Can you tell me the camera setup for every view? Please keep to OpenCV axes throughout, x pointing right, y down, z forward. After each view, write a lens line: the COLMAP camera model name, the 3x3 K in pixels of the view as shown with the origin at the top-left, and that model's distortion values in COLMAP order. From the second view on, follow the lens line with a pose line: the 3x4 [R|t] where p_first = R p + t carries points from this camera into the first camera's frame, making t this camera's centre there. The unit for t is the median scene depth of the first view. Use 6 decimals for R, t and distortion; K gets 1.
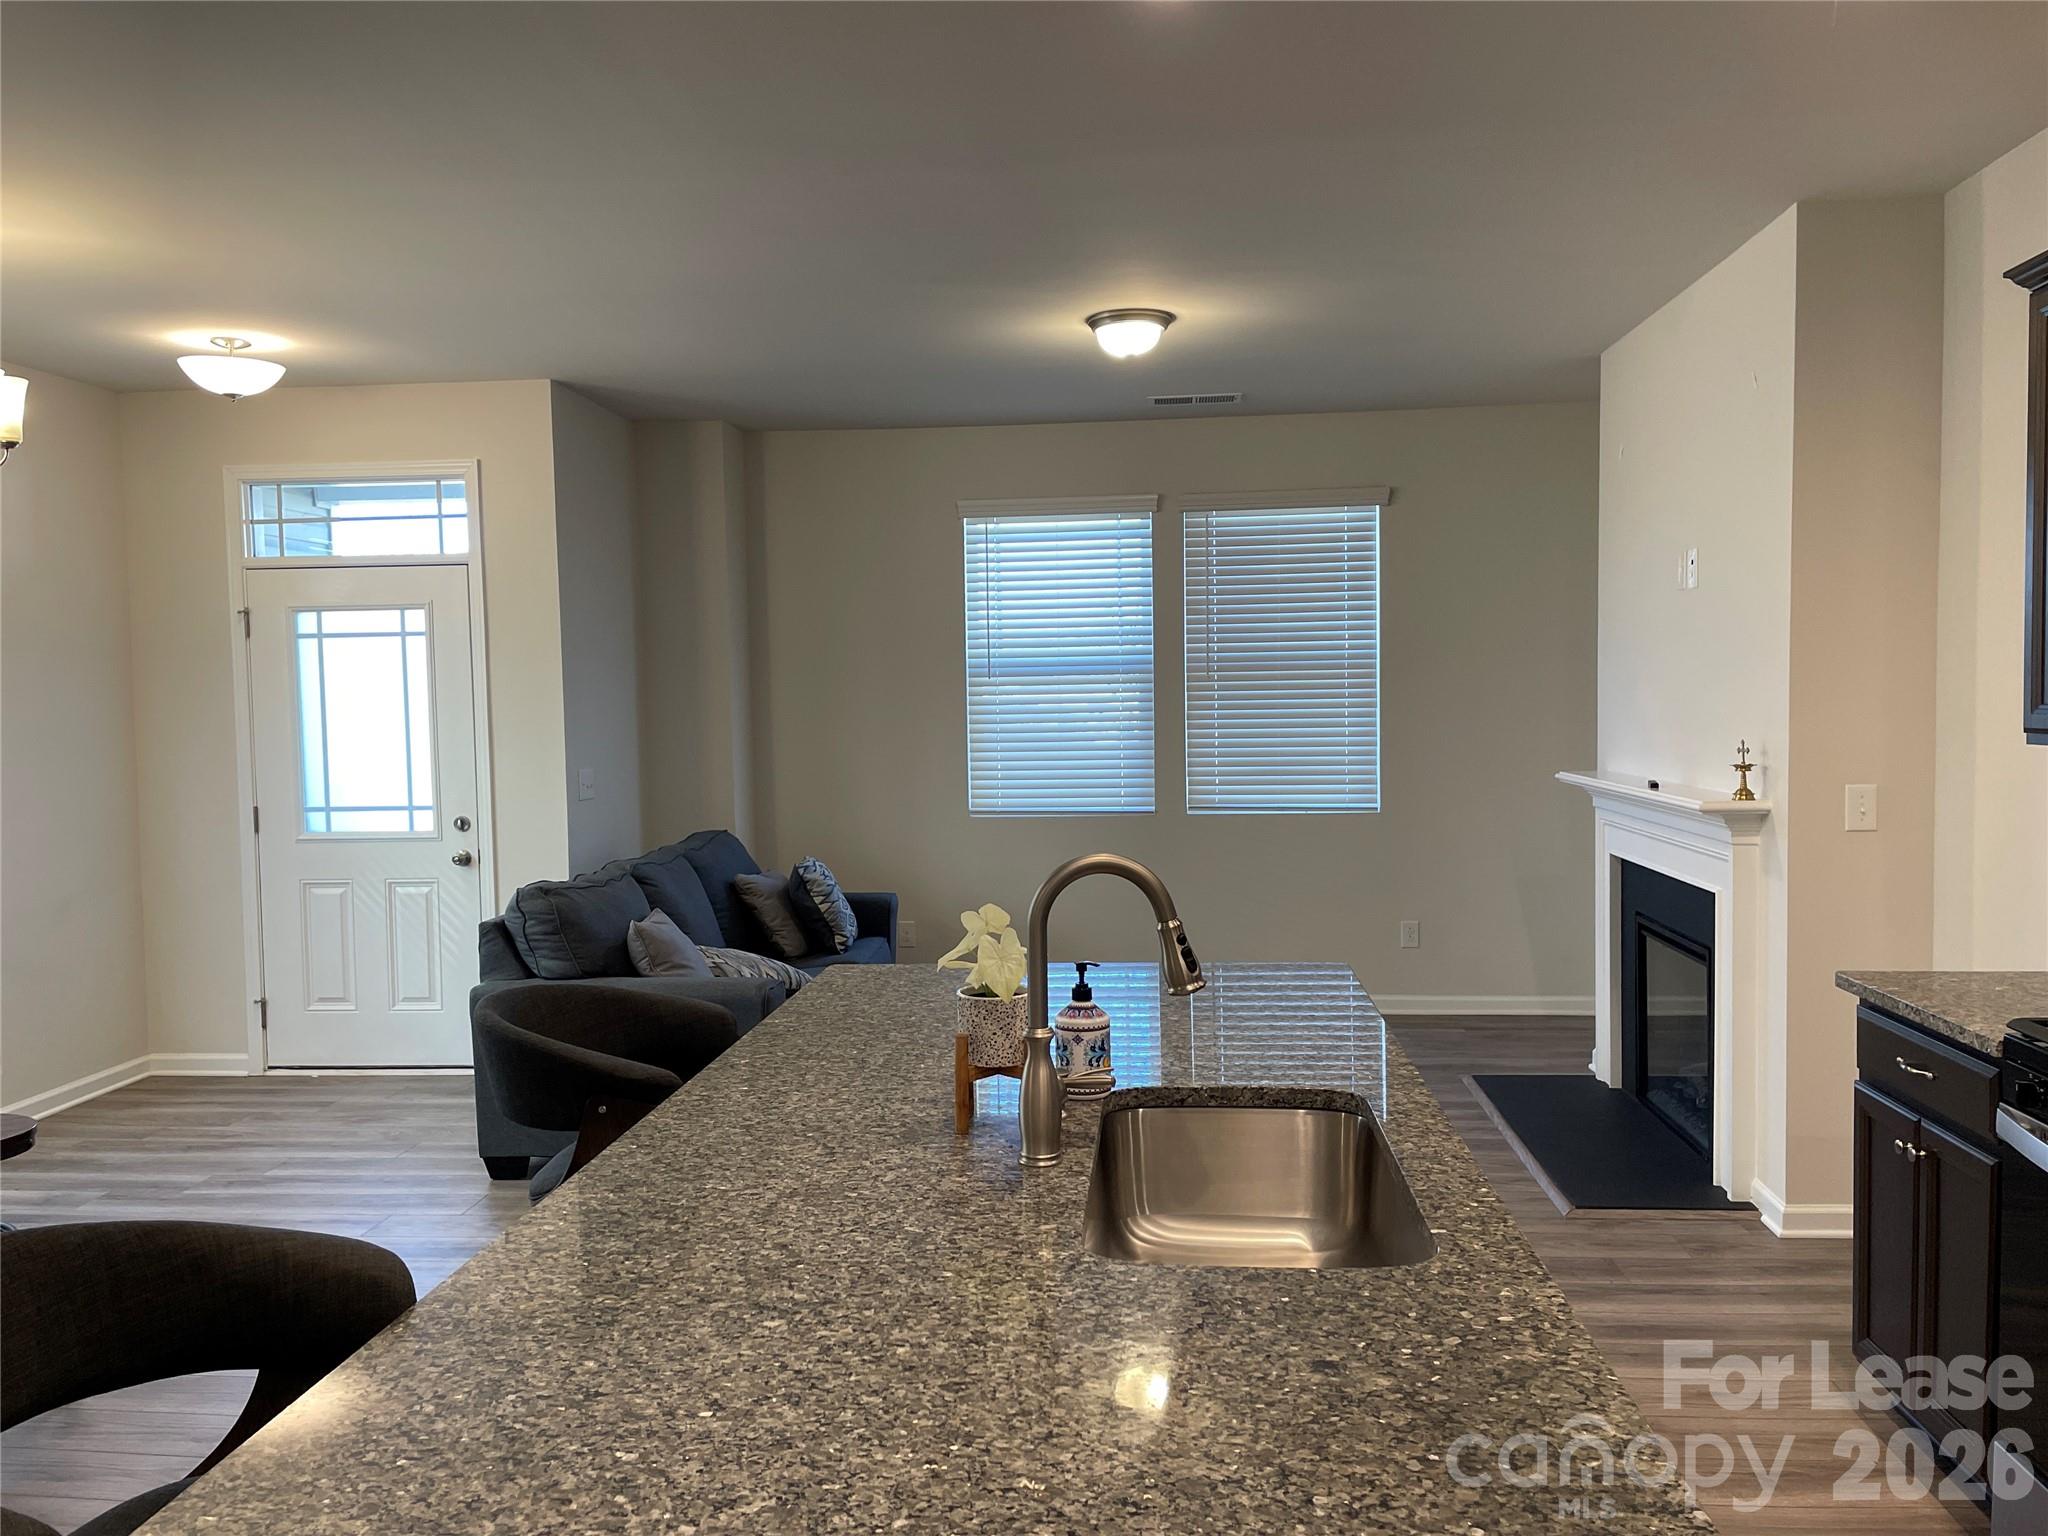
lens RADIAL K [[1538.9, 0, 1021.3], [0, 1538.9, 781.8], [0, 0, 1]] dist [0.085635, -0.110766]
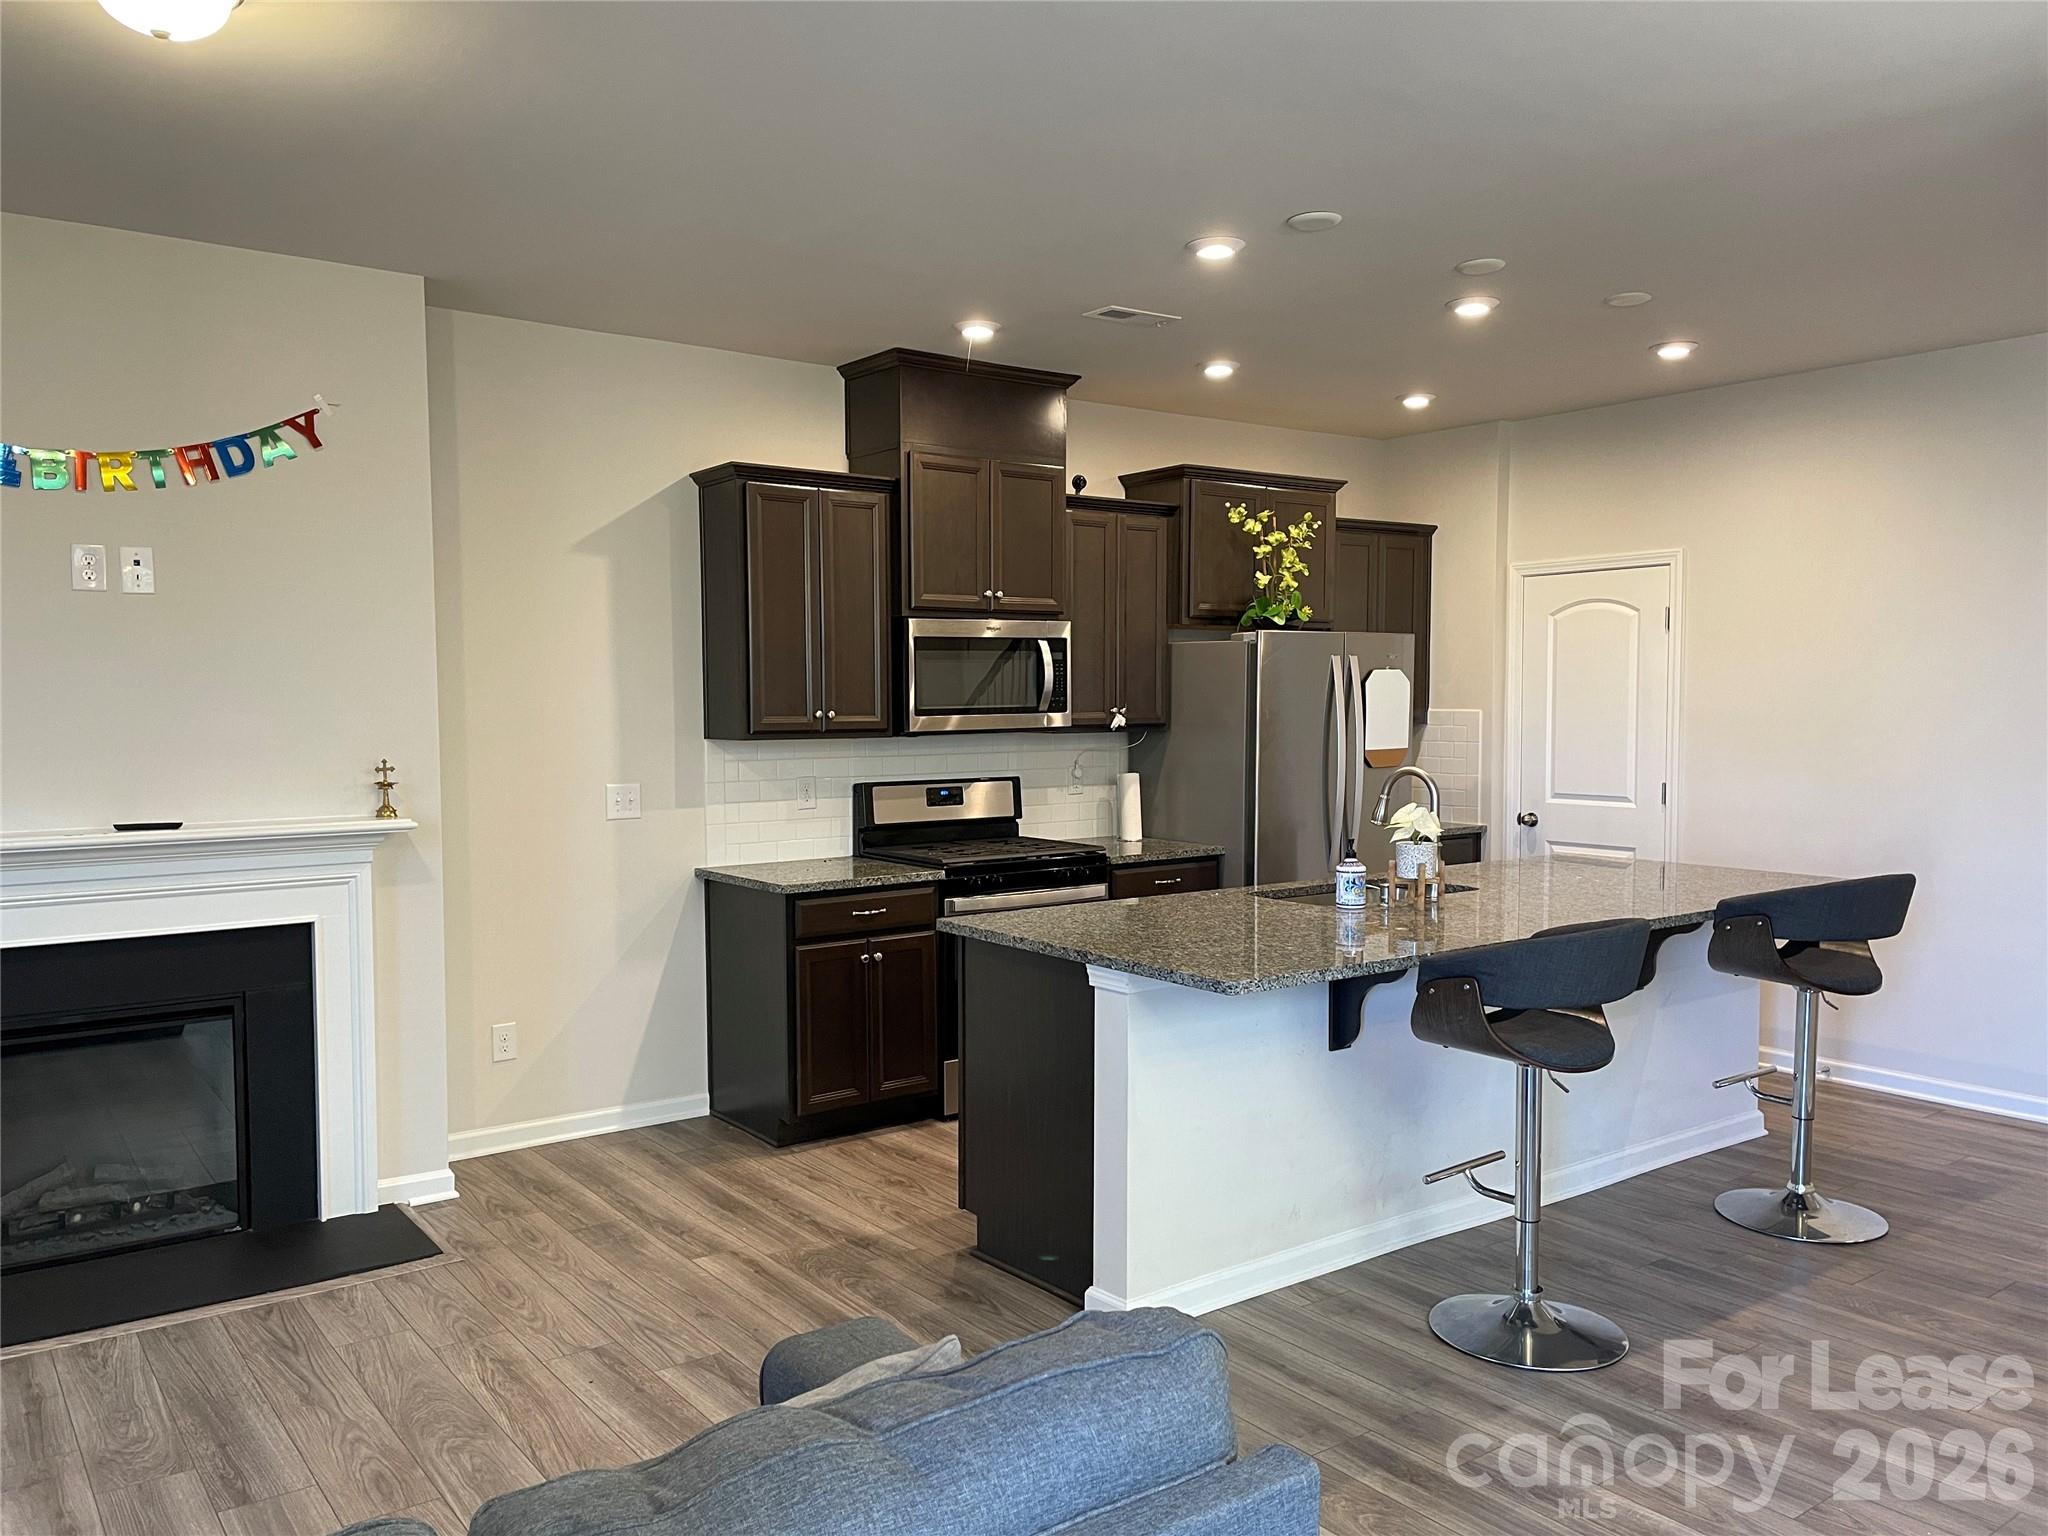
lens RADIAL K [[1538.9, 0, 1021.3], [0, 1538.9, 781.8], [0, 0, 1]] dist [0.085635, -0.110766]
pose [[-0.678956, -0.019988, 0.733907, -0.365113], [0.058449, 0.994985, 0.081171, -0.044185], [-0.731849, 0.098008, -0.674382, 0.856814]]
